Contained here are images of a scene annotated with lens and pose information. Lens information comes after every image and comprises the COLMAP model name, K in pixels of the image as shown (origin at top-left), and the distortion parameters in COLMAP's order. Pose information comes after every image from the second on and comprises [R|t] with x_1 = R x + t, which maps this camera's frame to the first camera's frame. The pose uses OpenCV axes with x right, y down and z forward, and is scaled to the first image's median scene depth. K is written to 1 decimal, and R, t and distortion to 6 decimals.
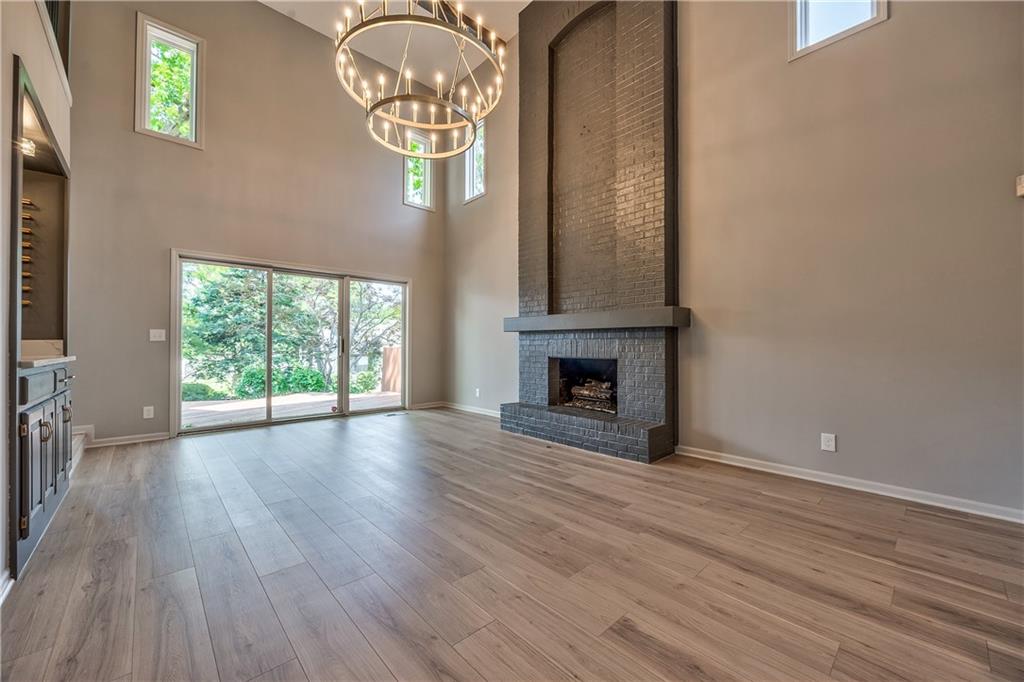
lens RADIAL K [[394.5, 0, 512.0], [0, 394.5, 341.0], [0, 0, 1]] dist [-0.001241, -0.000094]
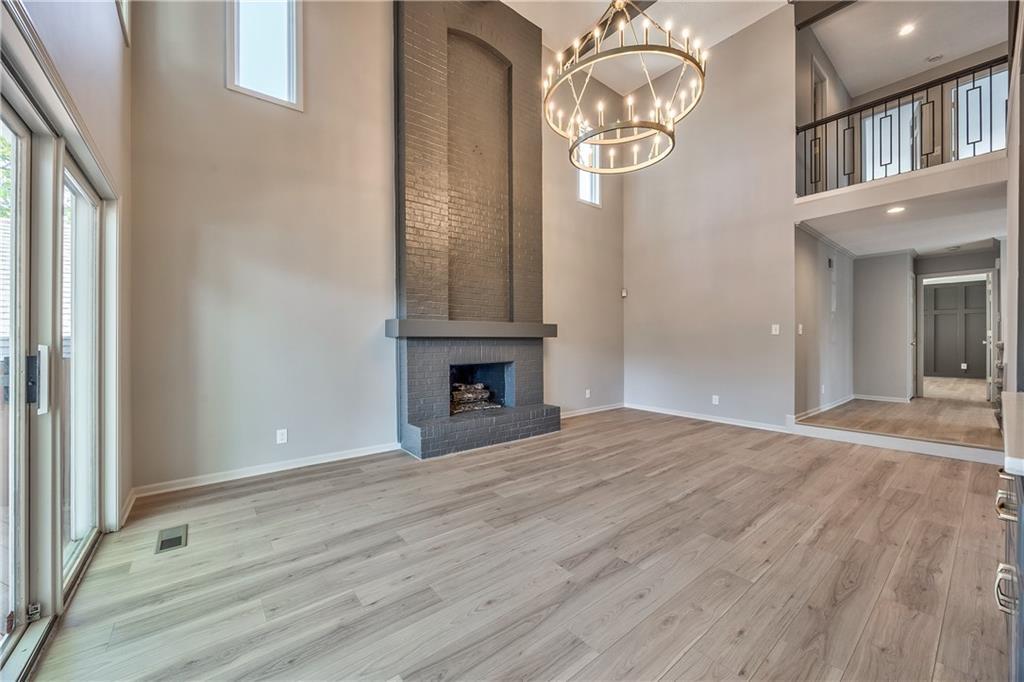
lens RADIAL K [[394.5, 0, 512.0], [0, 394.5, 341.0], [0, 0, 1]] dist [-0.001241, -0.000094]
pose [[0.065209, -0.004072, 0.997863, -1.161805], [-0.007852, 0.999959, 0.004594, -0.031056], [-0.997841, -0.008134, 0.065175, 1.095123]]
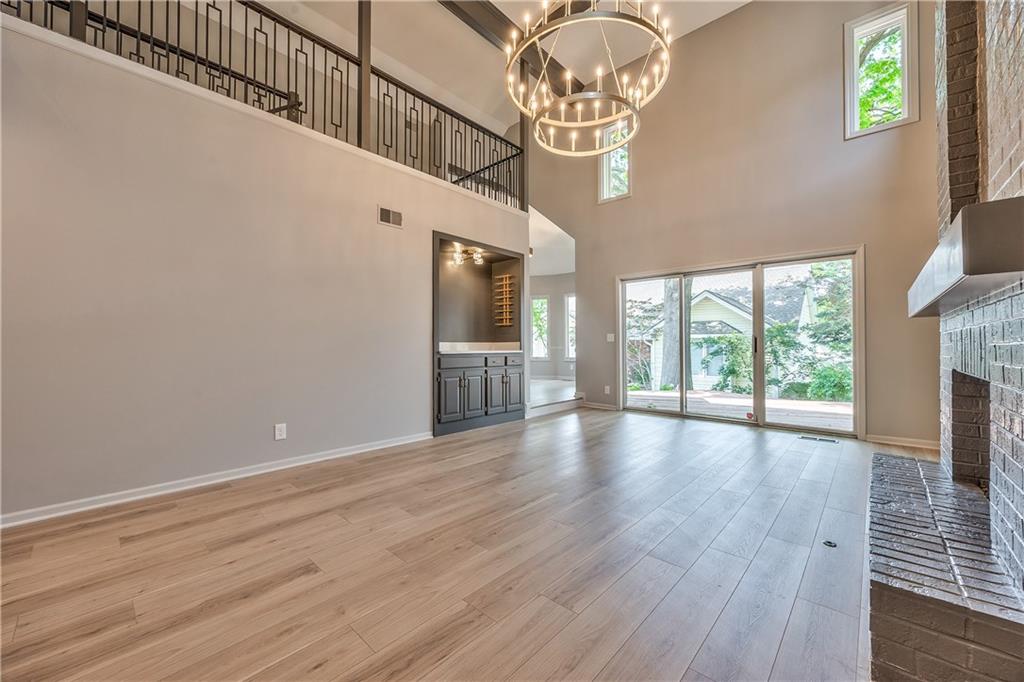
lens RADIAL K [[398.2, 0, 512.0], [0, 398.2, 341.0], [0, 0, 1]] dist [-0.000359, 0.000027]
pose [[0.081316, -0.009211, -0.996646, 0.684445], [0.012698, 0.999886, -0.008205, 0.006266], [0.996607, -0.011988, 0.081424, 0.658009]]
